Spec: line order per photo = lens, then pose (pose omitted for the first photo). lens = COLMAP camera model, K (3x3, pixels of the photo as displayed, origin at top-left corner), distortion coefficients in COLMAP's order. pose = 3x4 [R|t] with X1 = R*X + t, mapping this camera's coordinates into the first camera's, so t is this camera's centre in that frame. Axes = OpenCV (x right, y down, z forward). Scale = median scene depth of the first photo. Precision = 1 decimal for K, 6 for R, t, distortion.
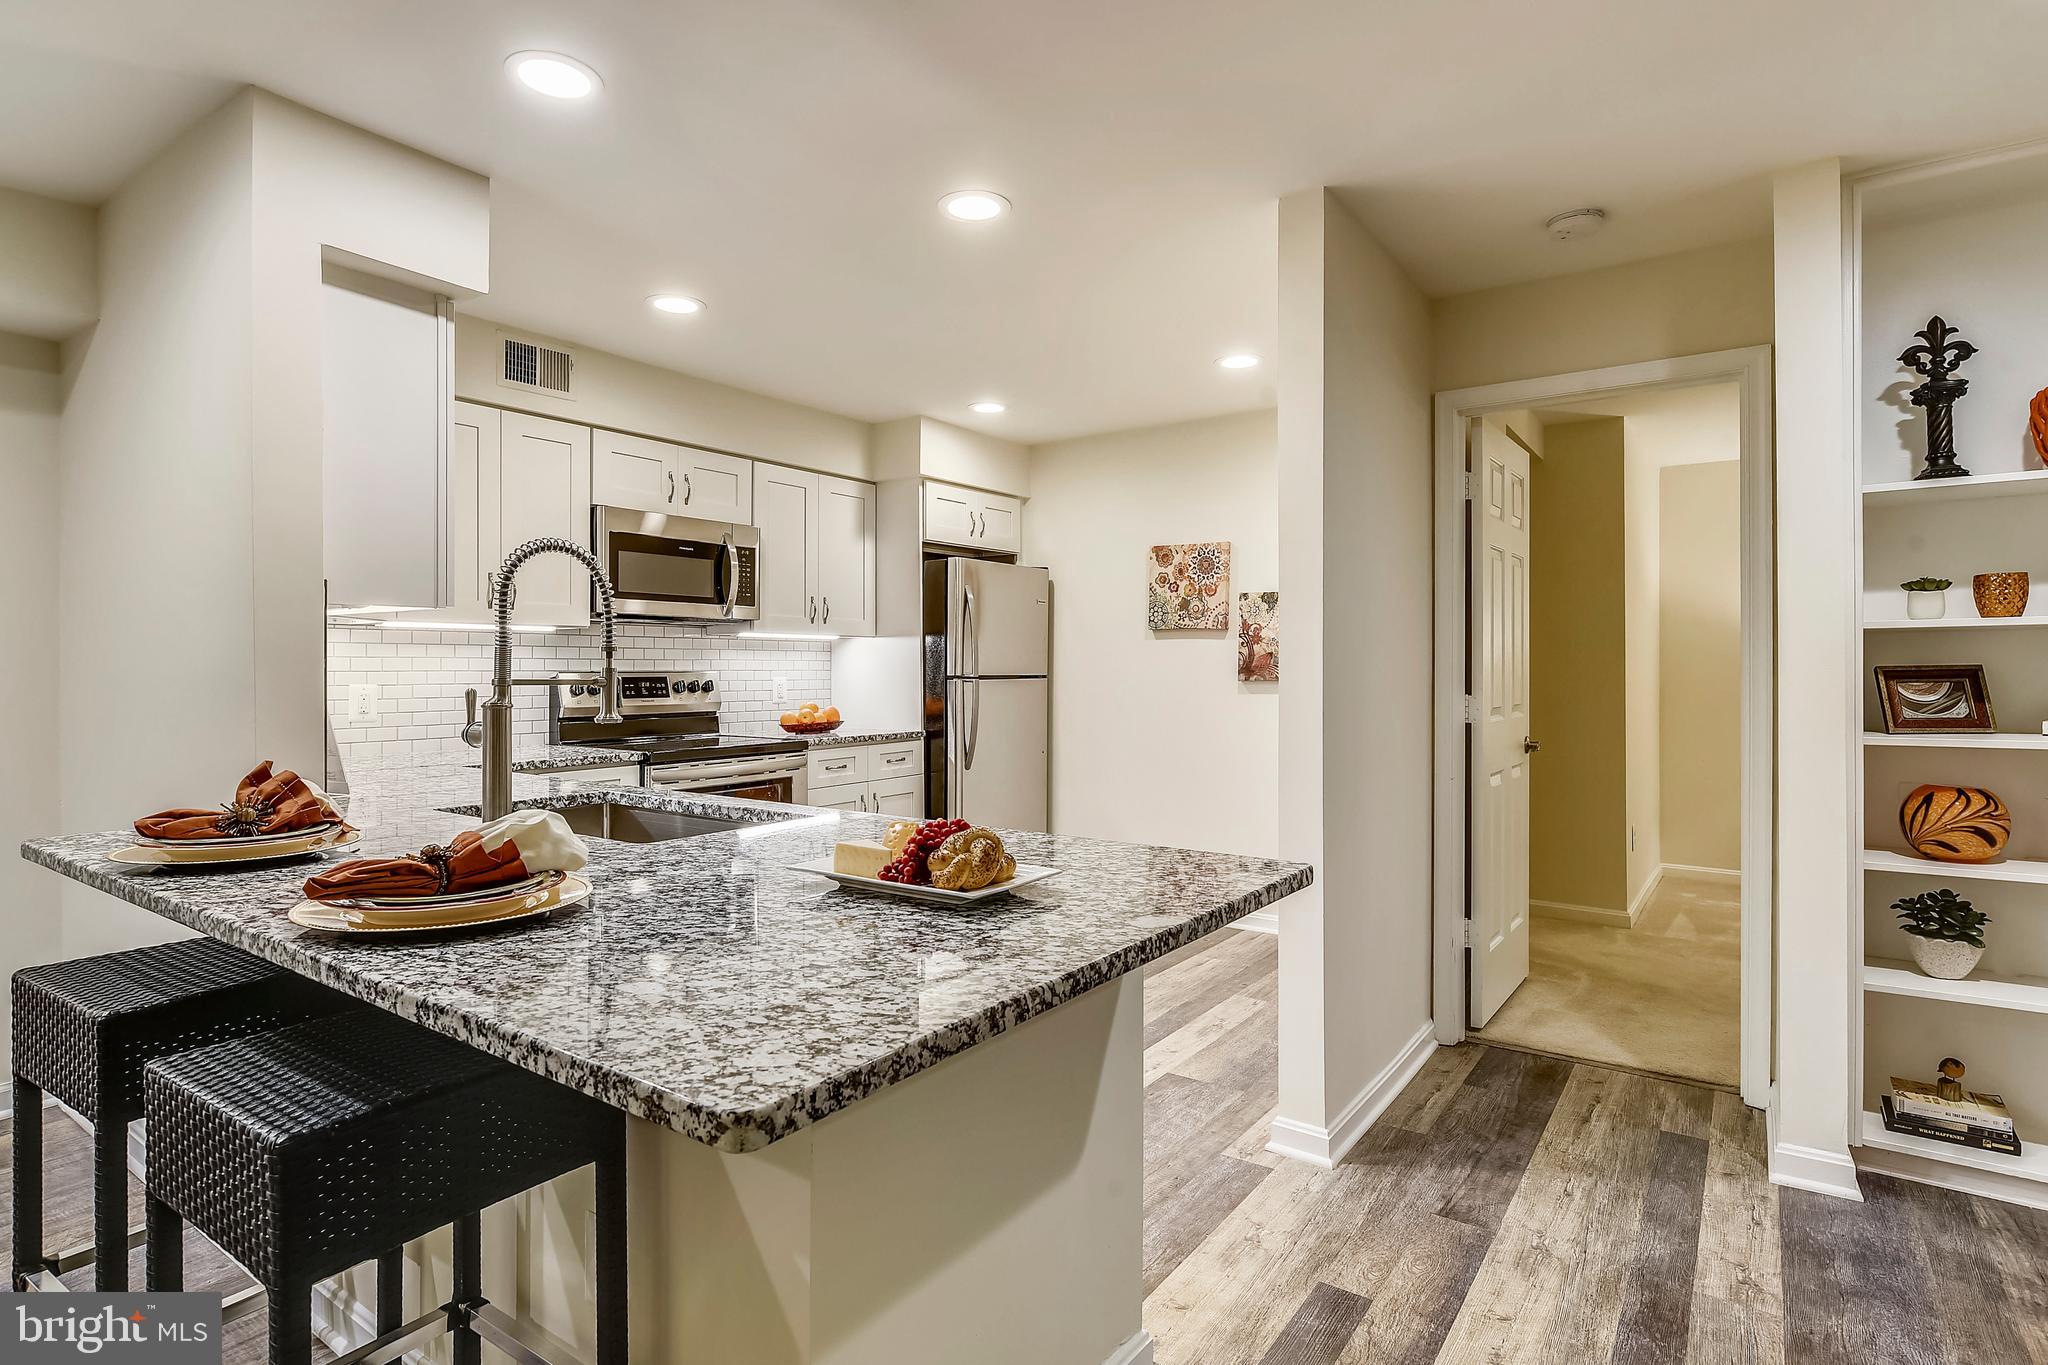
lens RADIAL K [[1050.3, 0, 1029.8], [0, 1050.3, 664.0], [0, 0, 1]] dist [-0.006526, 0.000385]
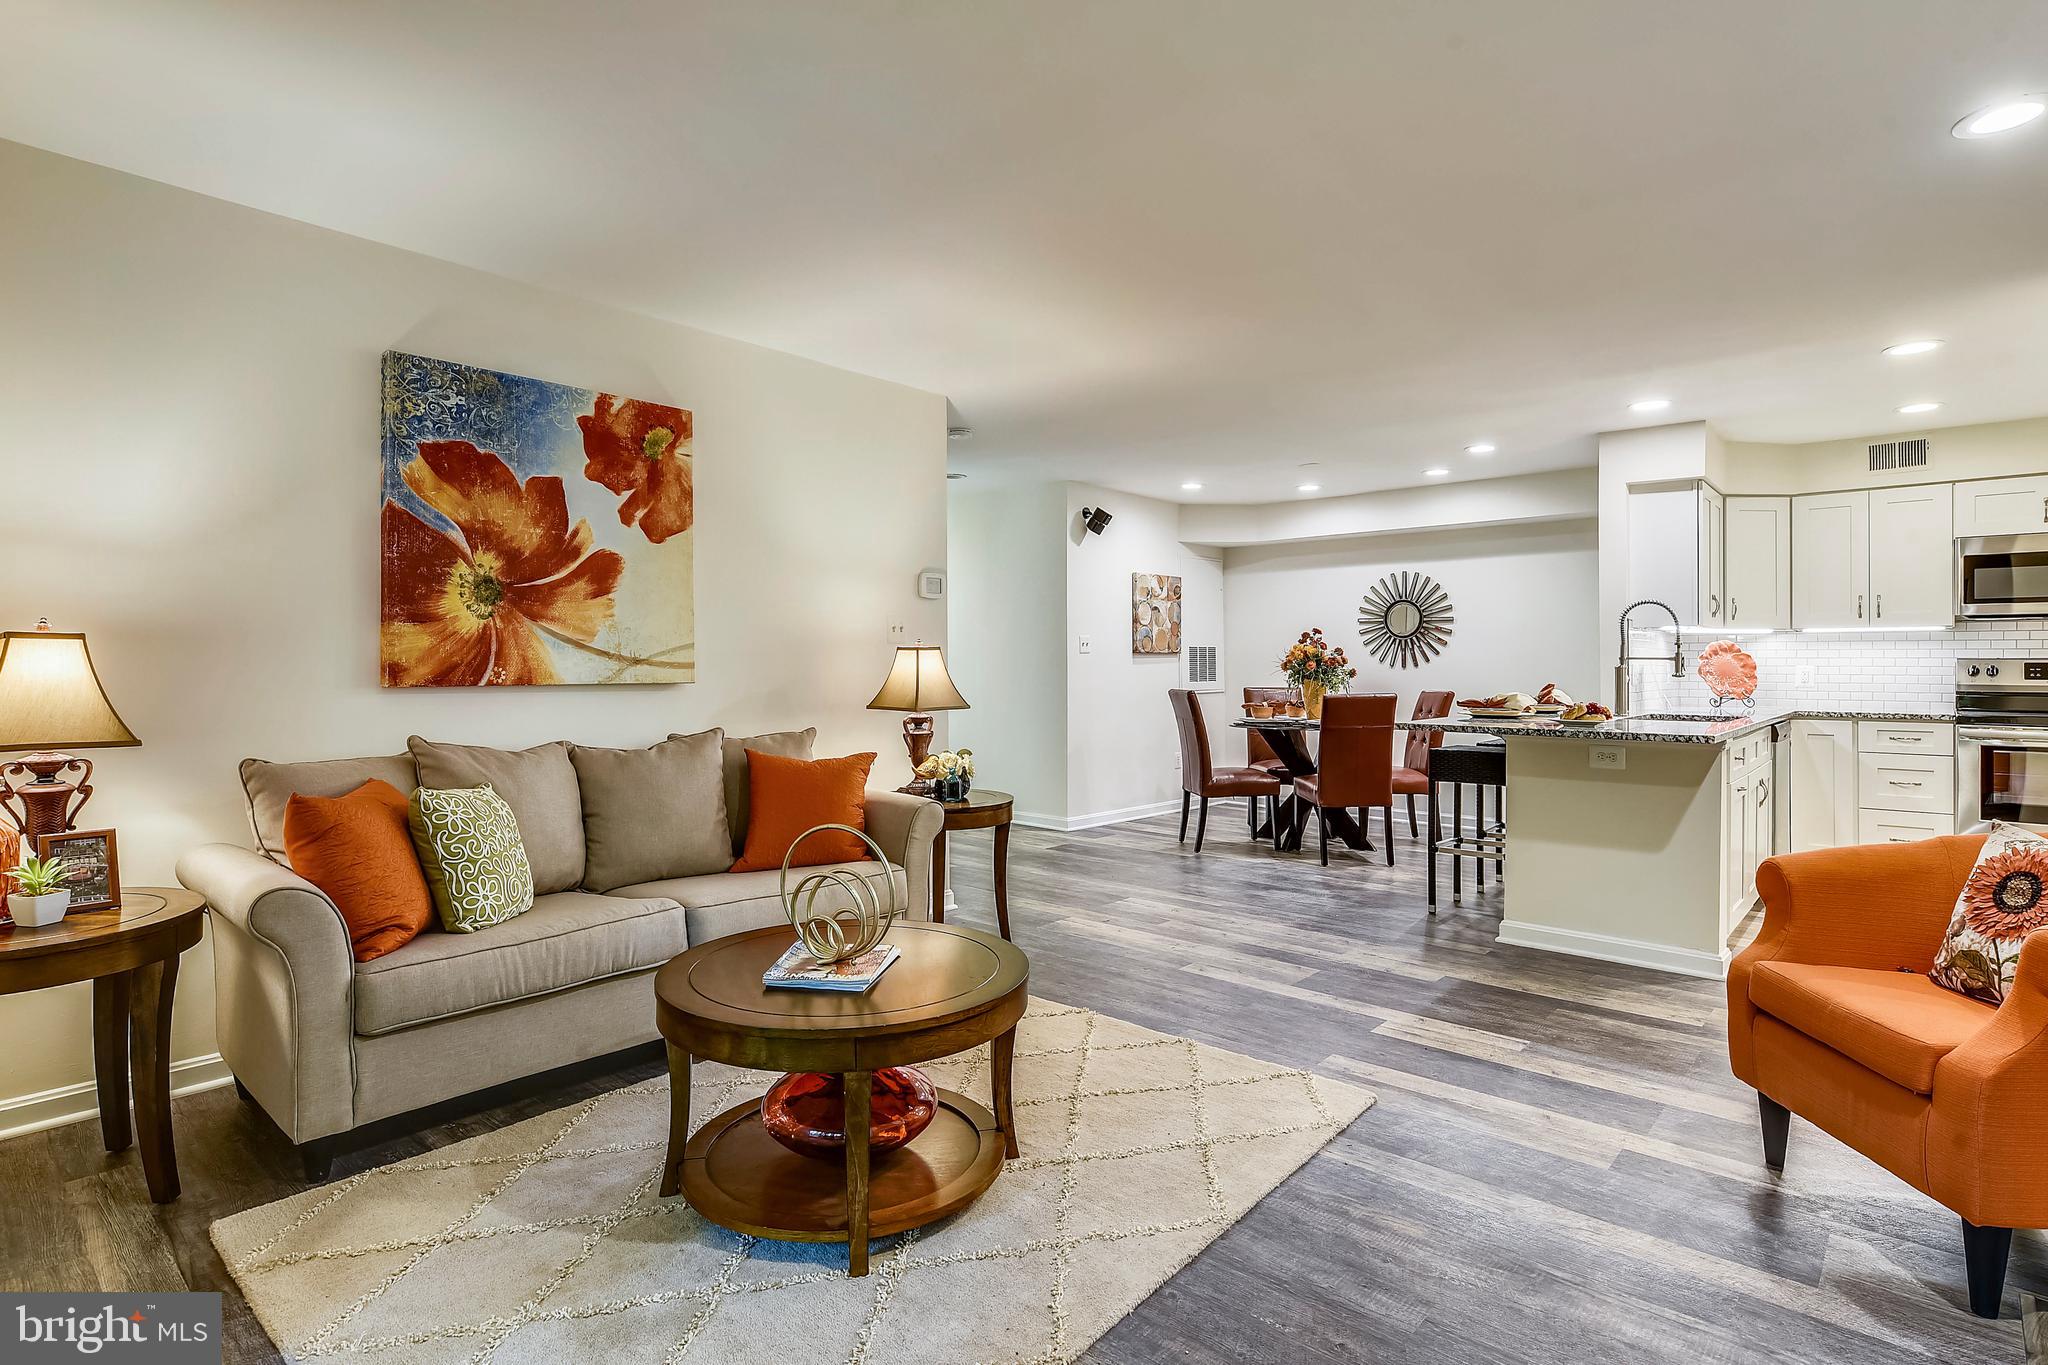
lens RADIAL K [[1050.3, 0, 1010.7], [0, 1050.3, 663.9], [0, 0, 1]] dist [-0.006526, 0.000385]
pose [[-0.133949, -0.001996, -0.990986, 0.967925], [0.000441, 0.999998, -0.002073, 0.015672], [0.990988, -0.000715, -0.133948, -0.050851]]
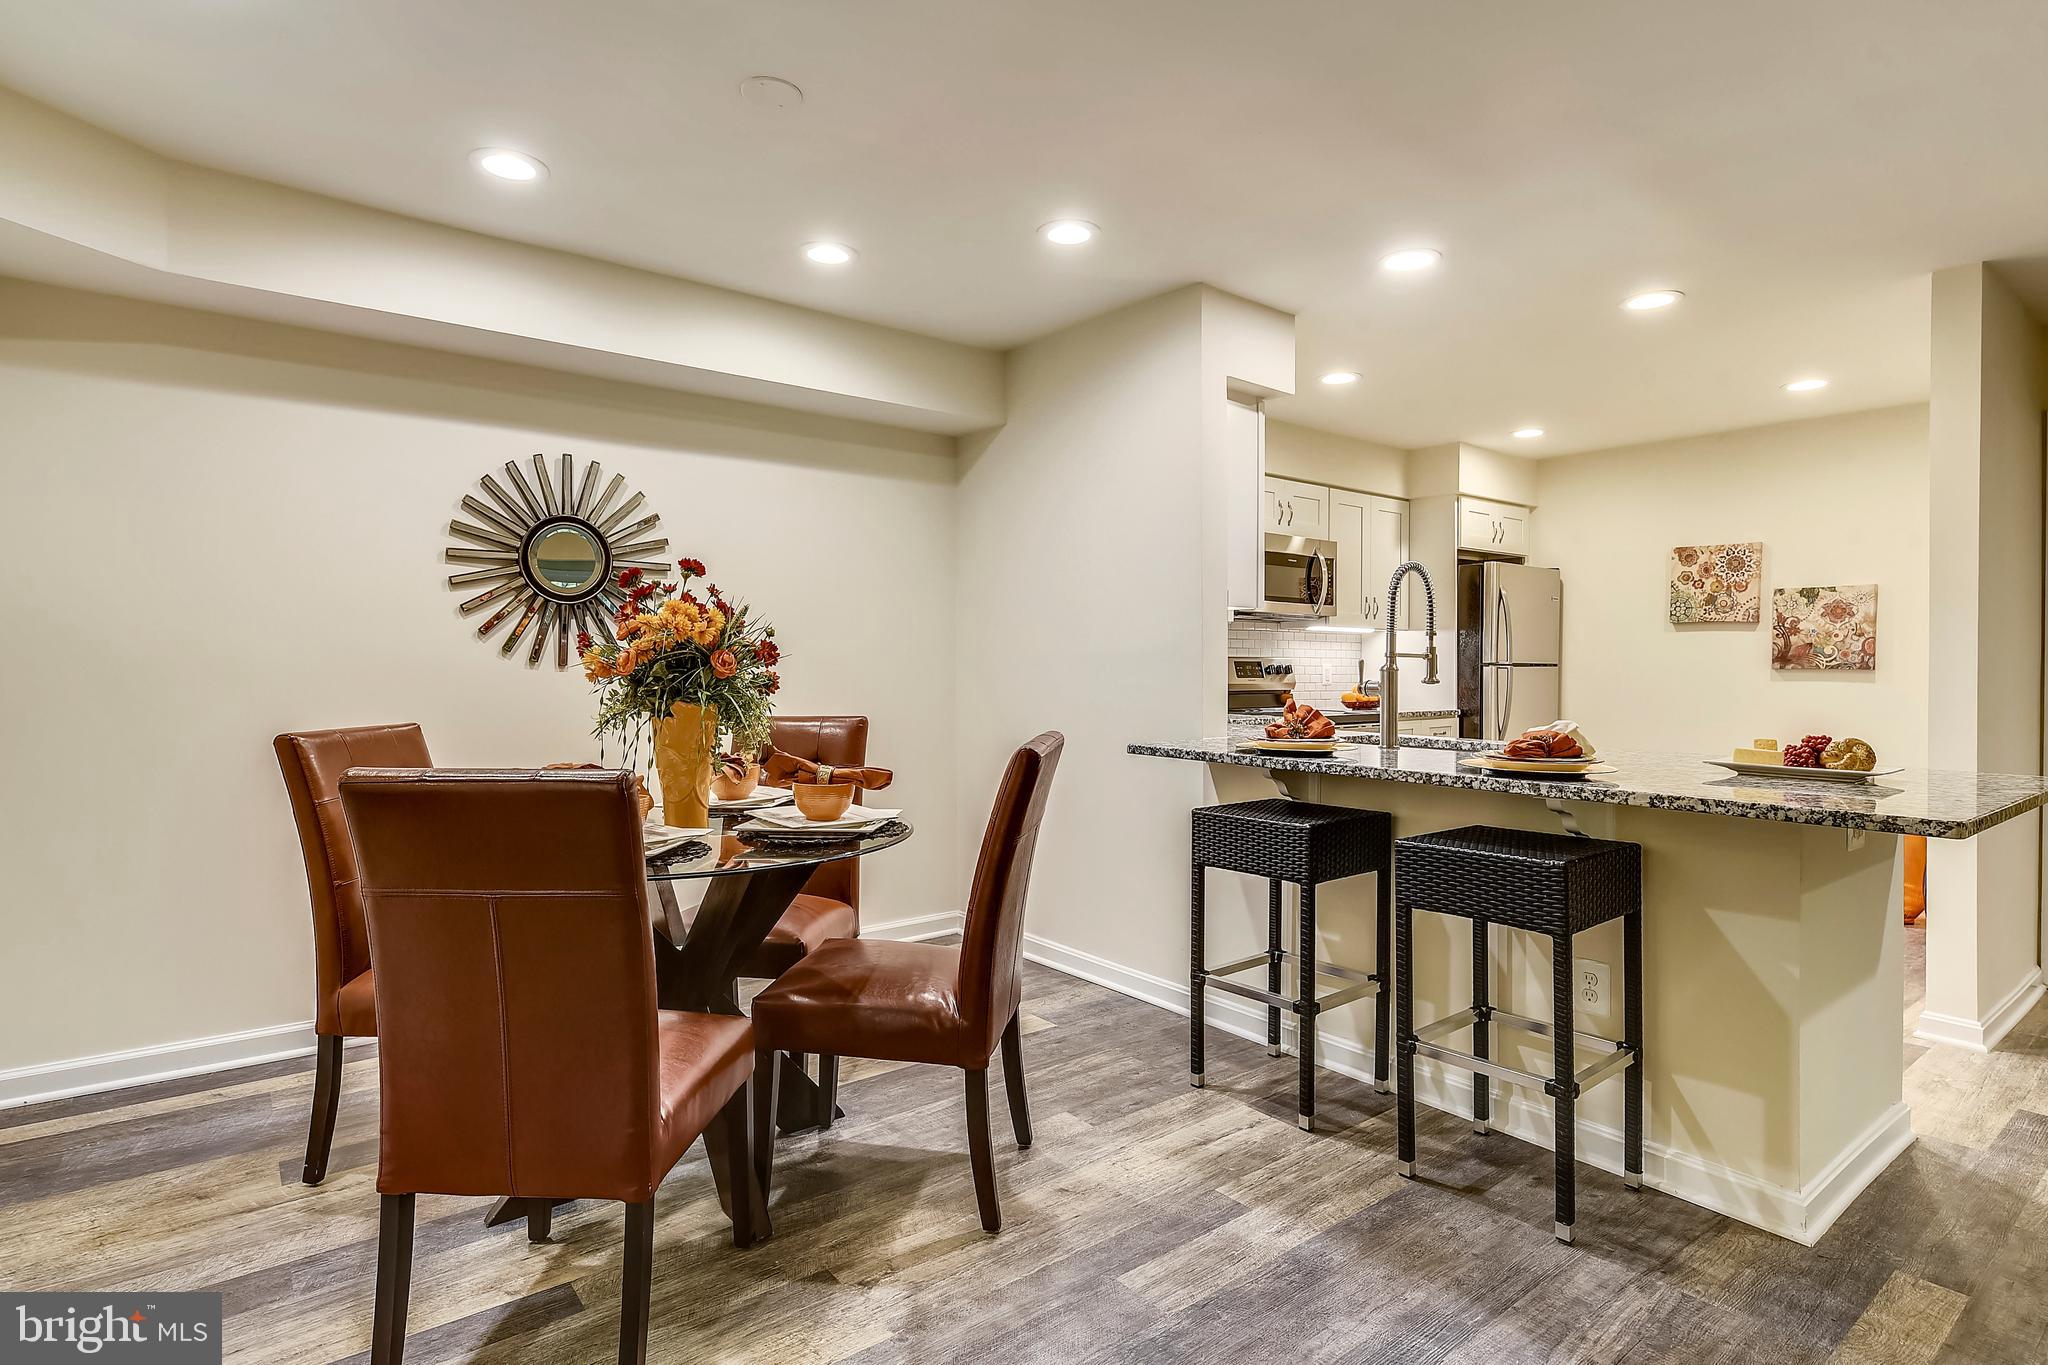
lens RADIAL K [[1050.3, 0, 1020.5], [0, 1050.3, 658.4], [0, 0, 1]] dist [-0.006526, 0.000385]
pose [[0.957630, 0.004282, -0.287971, -0.253059], [-0.005421, 0.999980, -0.003158, 0.013460], [0.287952, 0.004585, 0.957634, -0.287761]]
